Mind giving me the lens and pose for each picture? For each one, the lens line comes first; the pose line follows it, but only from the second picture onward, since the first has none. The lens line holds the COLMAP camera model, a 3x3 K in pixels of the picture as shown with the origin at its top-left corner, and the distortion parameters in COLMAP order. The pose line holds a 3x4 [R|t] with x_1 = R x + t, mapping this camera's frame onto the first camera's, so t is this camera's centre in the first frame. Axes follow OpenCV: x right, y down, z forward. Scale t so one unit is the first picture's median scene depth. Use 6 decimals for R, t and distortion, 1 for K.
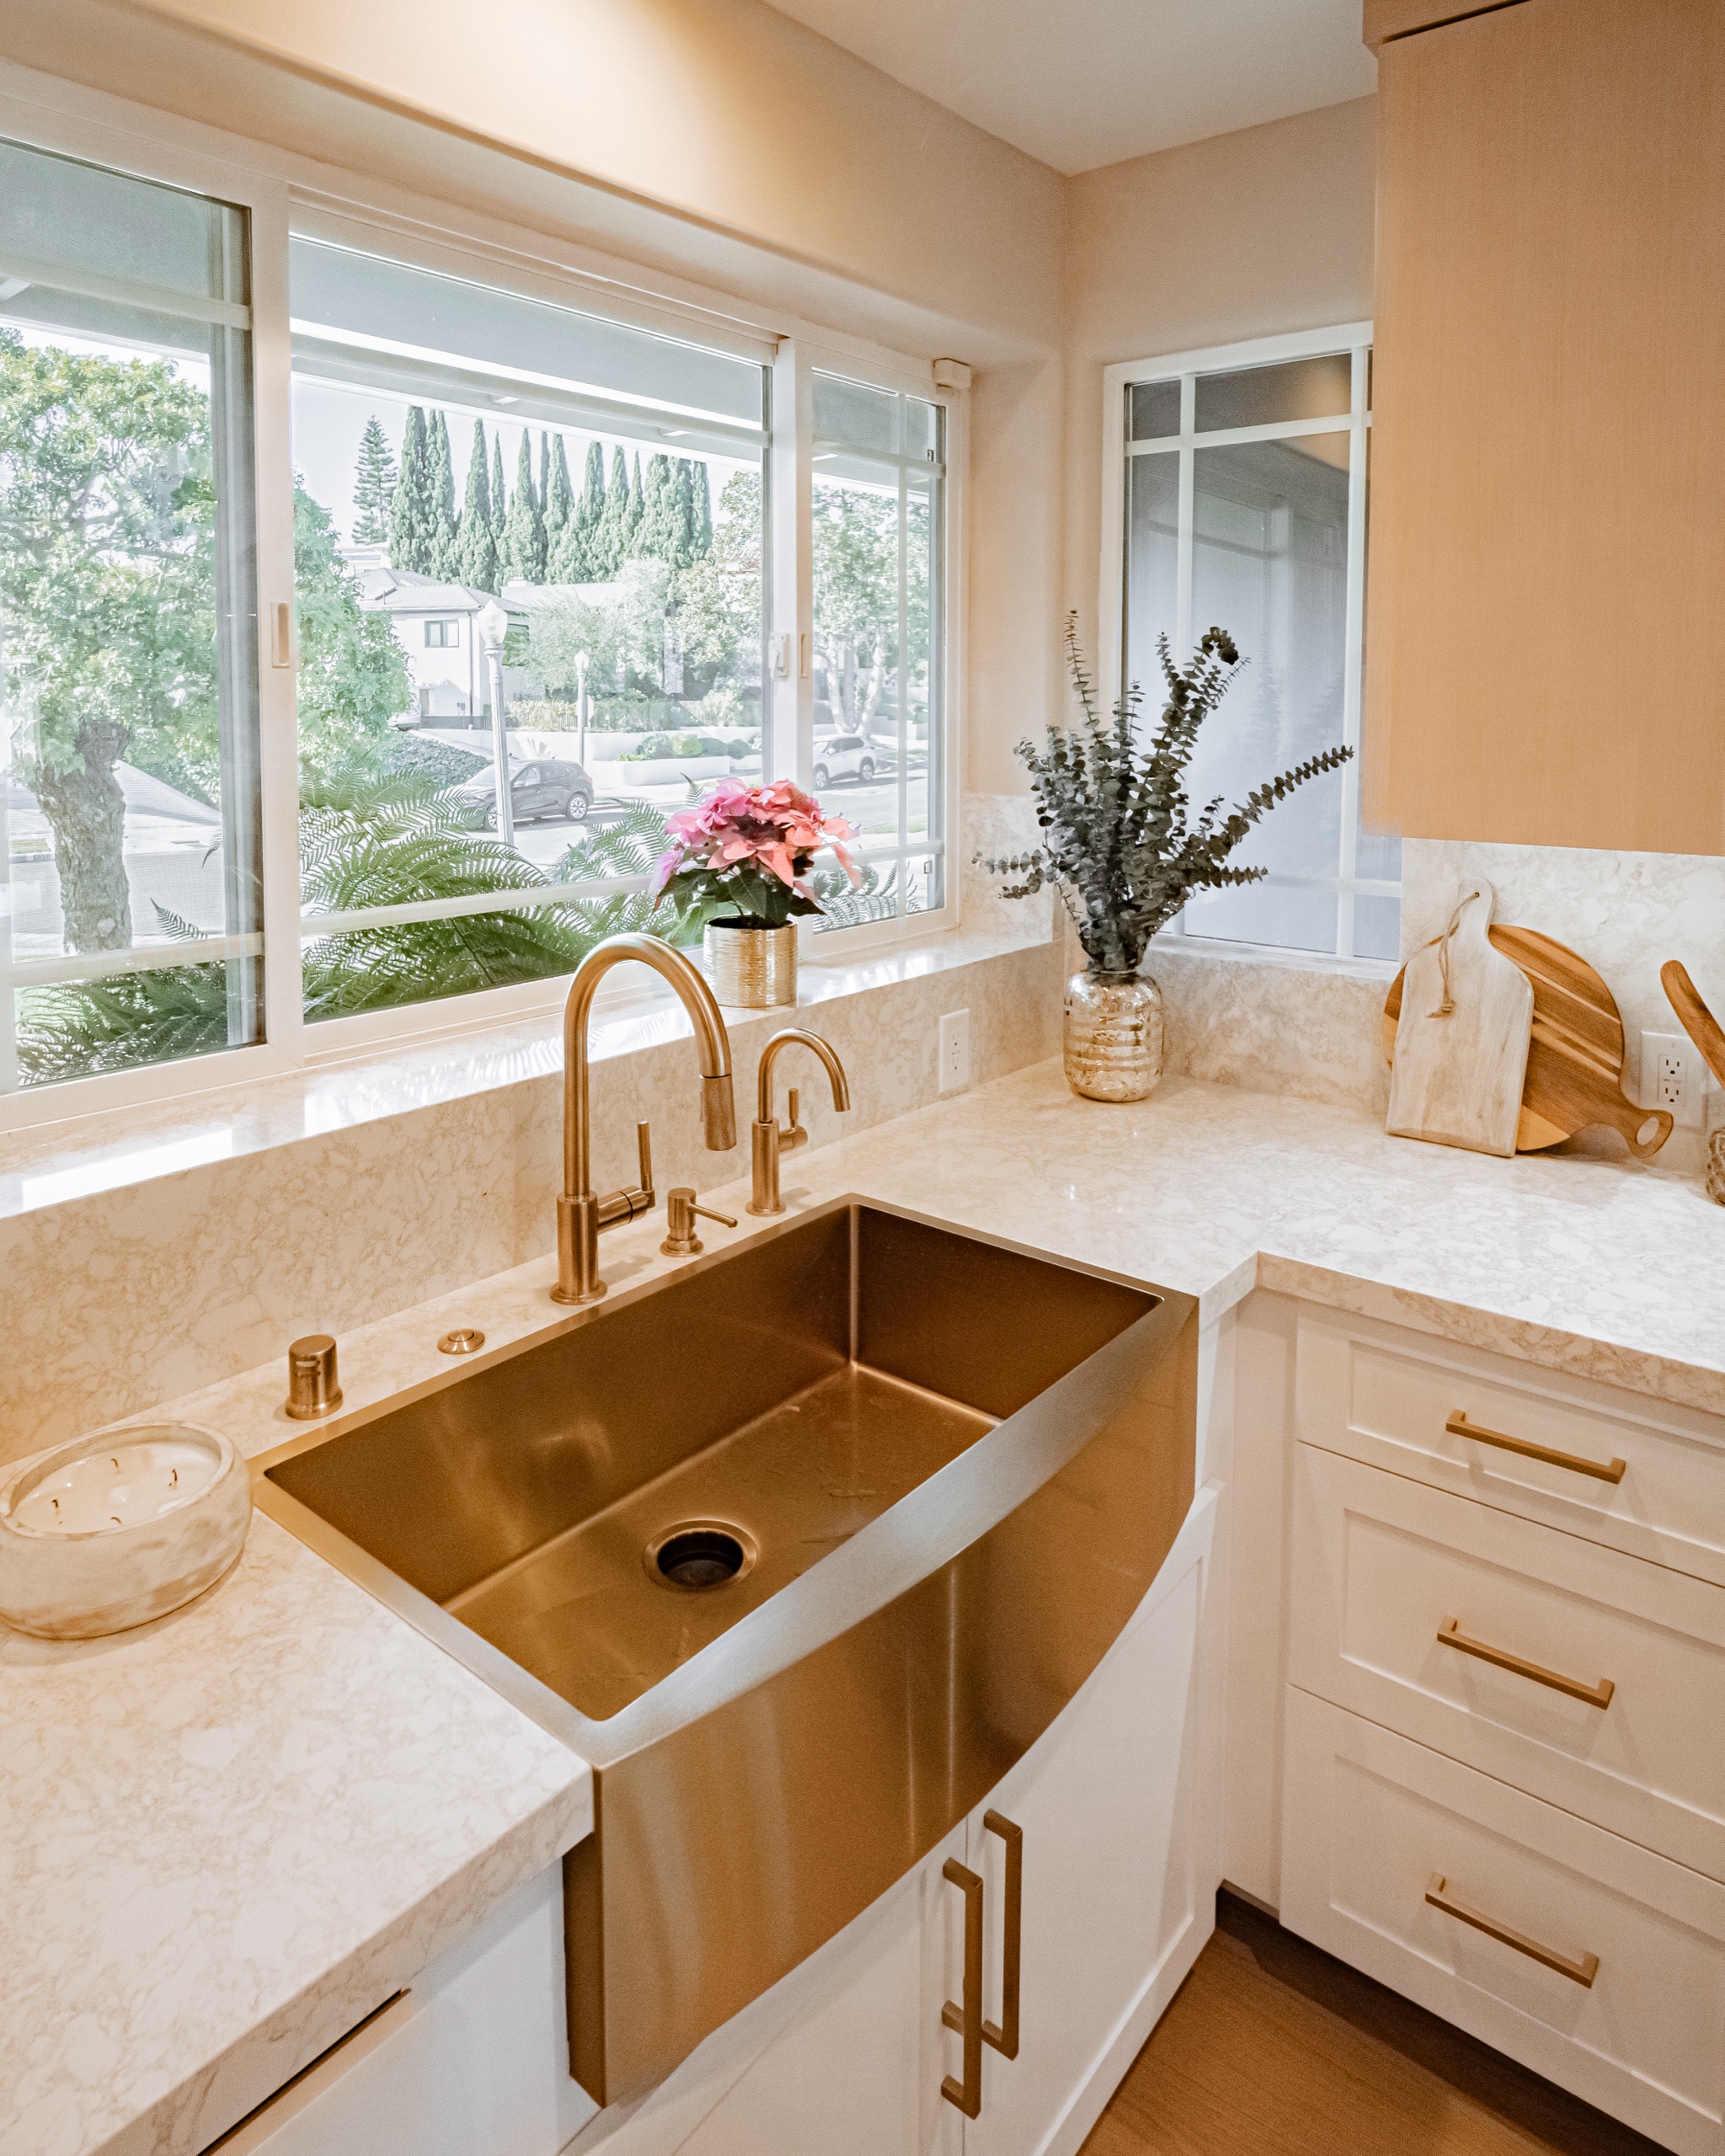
lens RADIAL K [[1365.2, 0, 823.3], [0, 1365.2, 787.0], [0, 0, 1]] dist [-0.012891, -0.001748]
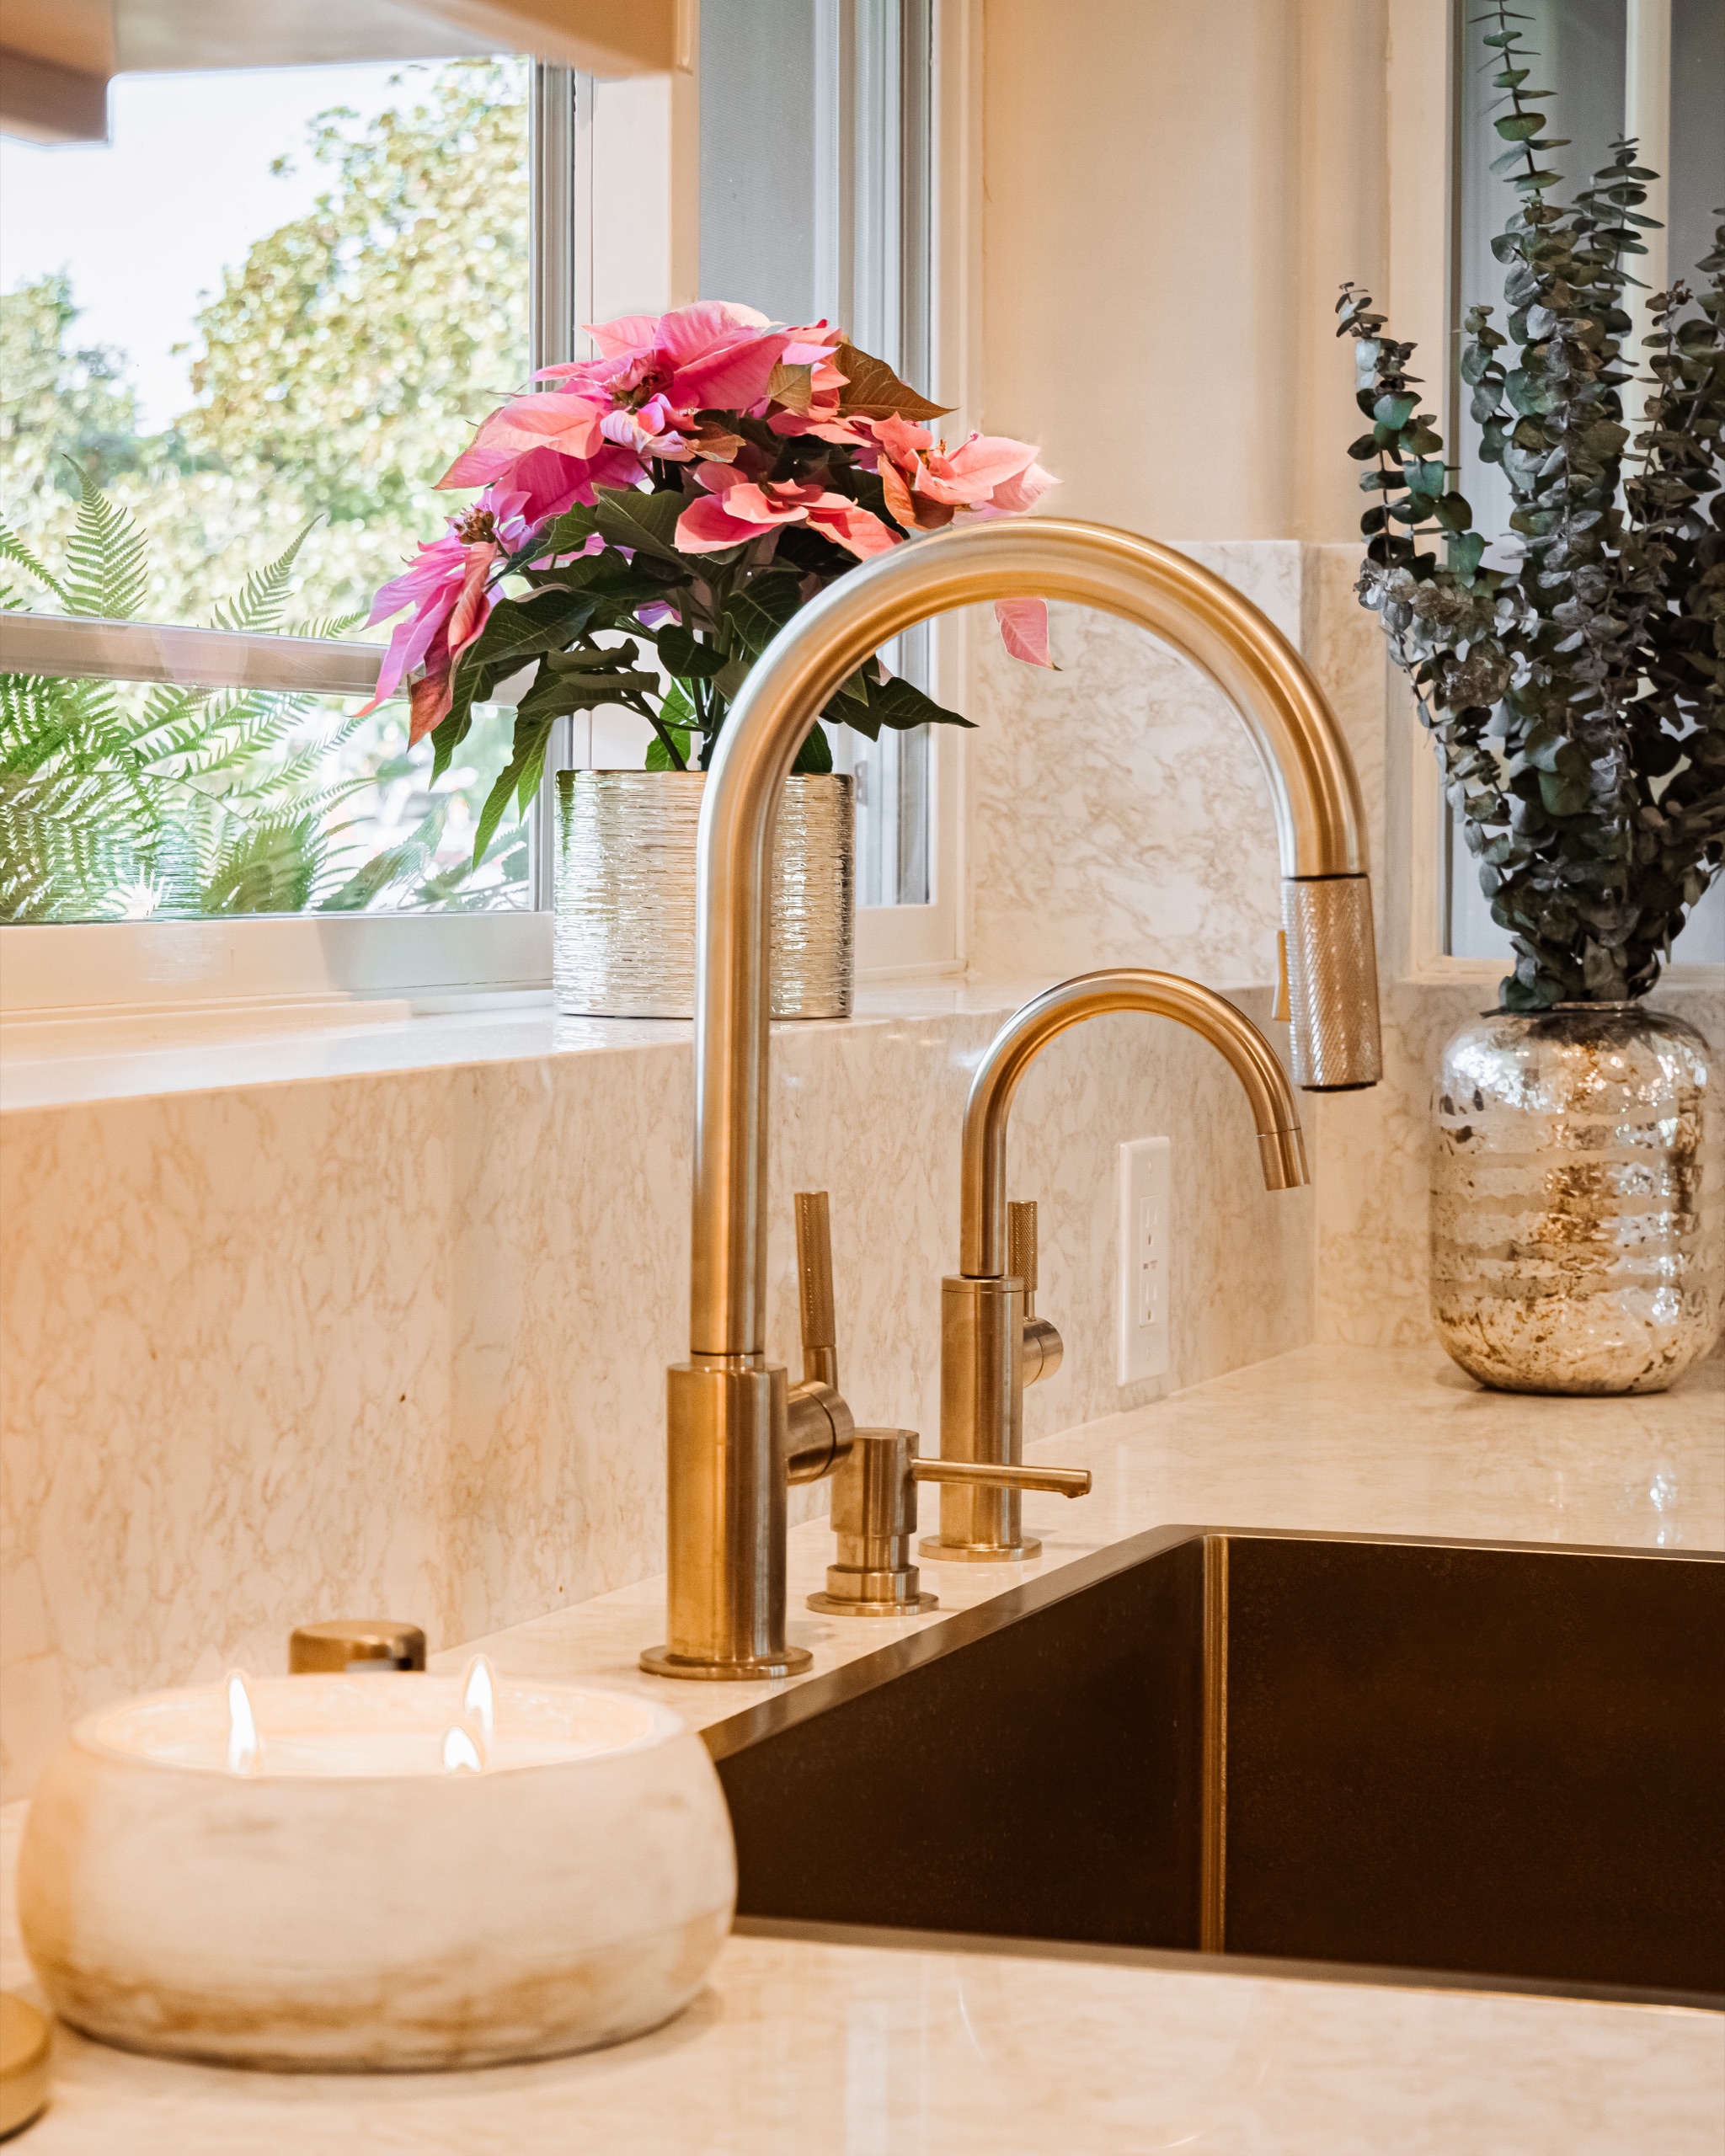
lens RADIAL K [[5290.4, 0, 865.9], [0, 5290.4, 1022.7], [0, 0, 1]] dist [0.042950, 0.204859]
pose [[0.936445, -0.007563, 0.350732, -0.440750], [0.017863, 0.999499, -0.026139, 0.185862], [-0.350359, 0.030743, 0.936111, -0.154825]]
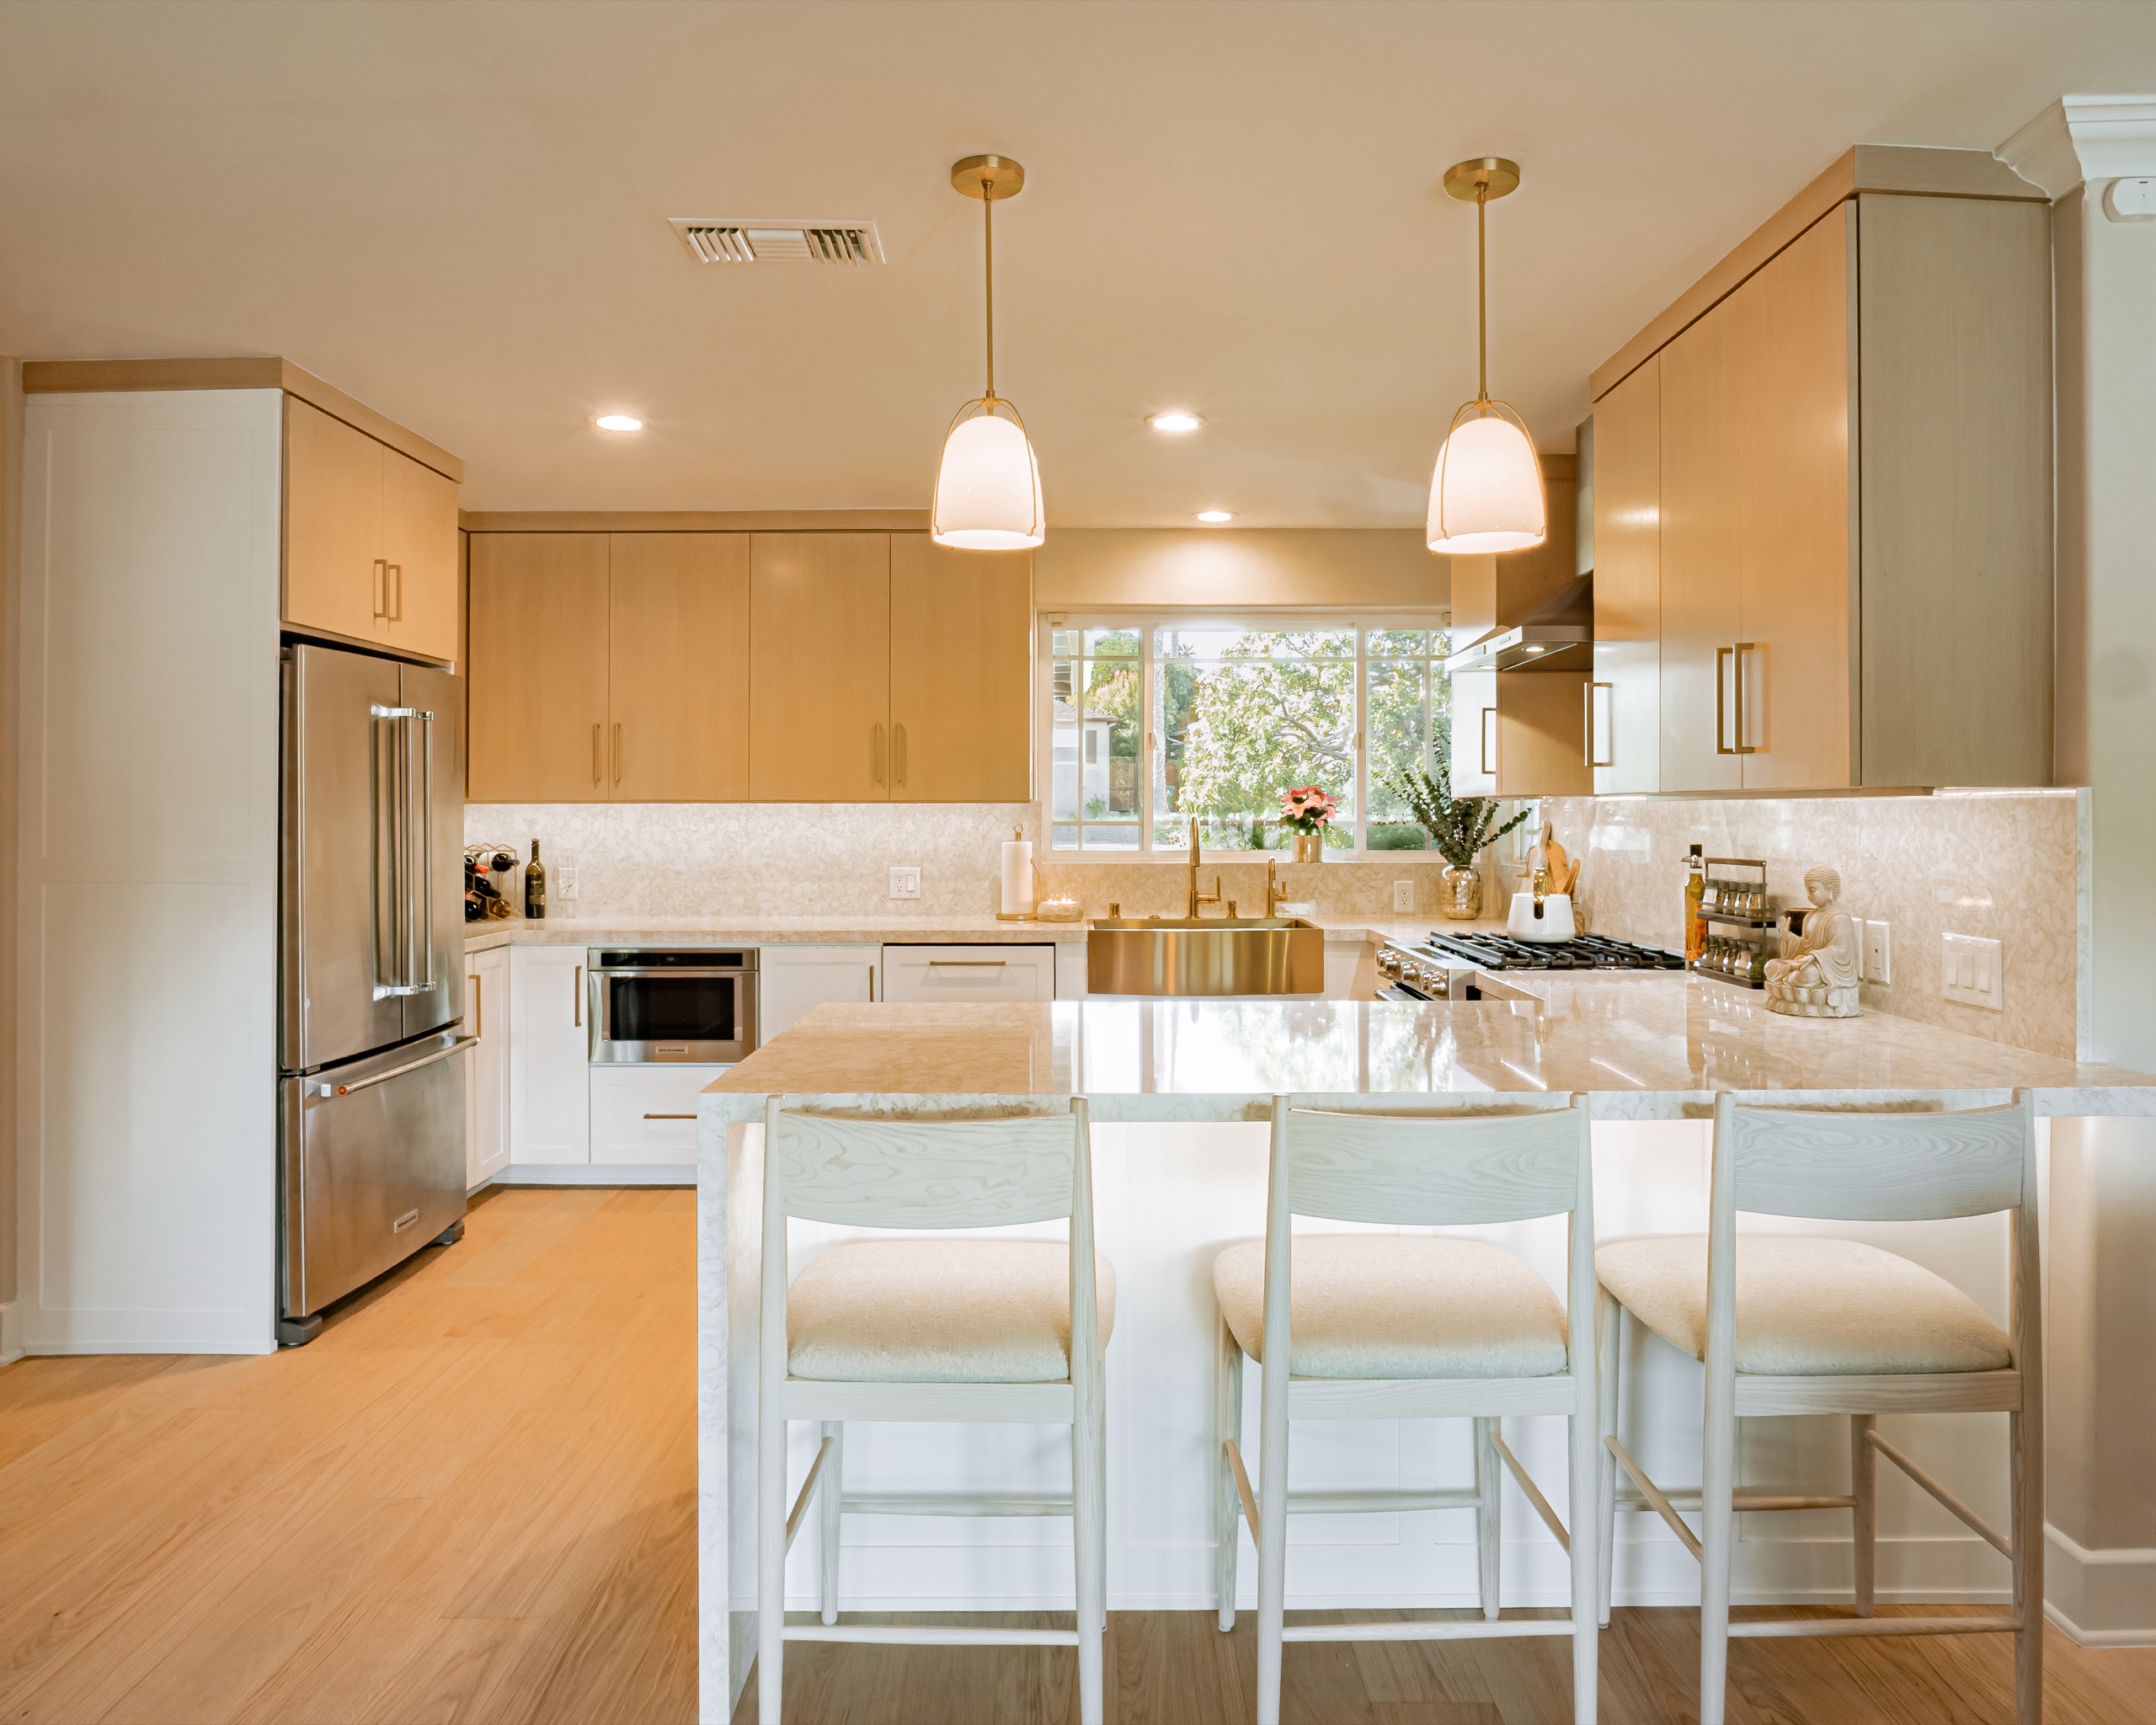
lens RADIAL K [[1396.7, 0, 1043.6], [0, 1396.7, 807.7], [0, 0, 1]] dist [-0.012916, -0.001380]
pose [[0.624405, -0.005499, -0.781081, 1.846002], [-0.047158, 0.997886, -0.044724, 0.194472], [0.779676, 0.064761, 0.622826, -1.224334]]
